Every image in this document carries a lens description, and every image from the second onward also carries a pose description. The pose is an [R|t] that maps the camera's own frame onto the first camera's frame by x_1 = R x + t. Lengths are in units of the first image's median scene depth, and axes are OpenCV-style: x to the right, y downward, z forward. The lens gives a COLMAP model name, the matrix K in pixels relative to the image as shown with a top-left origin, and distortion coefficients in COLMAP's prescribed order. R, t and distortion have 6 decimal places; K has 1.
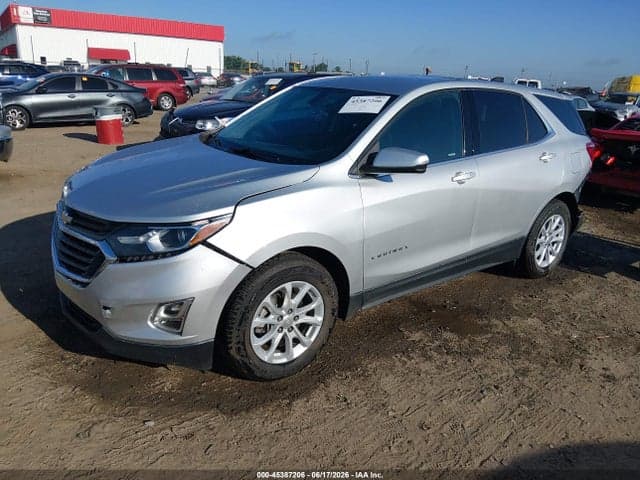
lens RADIAL K [[491.6, 0, 316.9], [0, 491.6, 240.3], [0, 0, 1]] dist [0.076552, -0.108798]
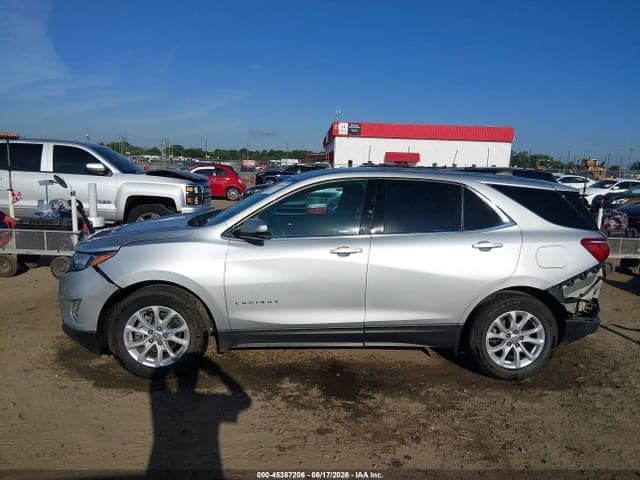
lens RADIAL K [[491.6, 0, 316.9], [0, 491.6, 240.3], [0, 0, 1]] dist [0.076552, -0.108798]
pose [[0.825279, 0.069859, -0.560388, 0.748216], [-0.174121, 0.975451, -0.134824, 0.009650], [0.537212, 0.208843, 0.817183, 0.032428]]
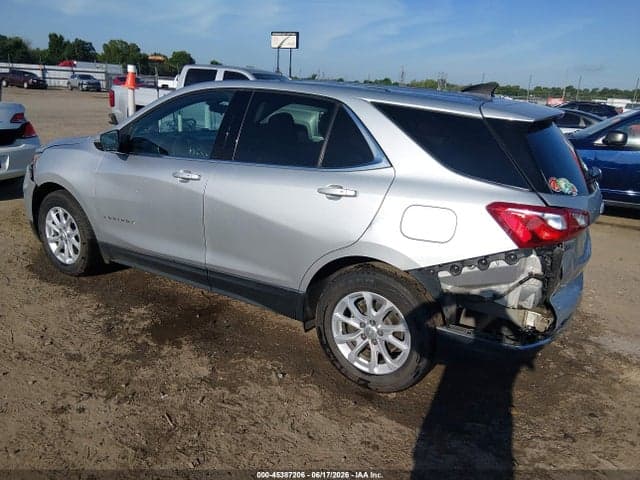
lens RADIAL K [[491.6, 0, 316.9], [0, 491.6, 240.3], [0, 0, 1]] dist [0.076552, -0.108798]
pose [[0.348414, 0.251843, -0.902875, 1.101381], [-0.331372, 0.934124, 0.132685, -0.191551], [0.876813, 0.252958, 0.408916, 0.739542]]
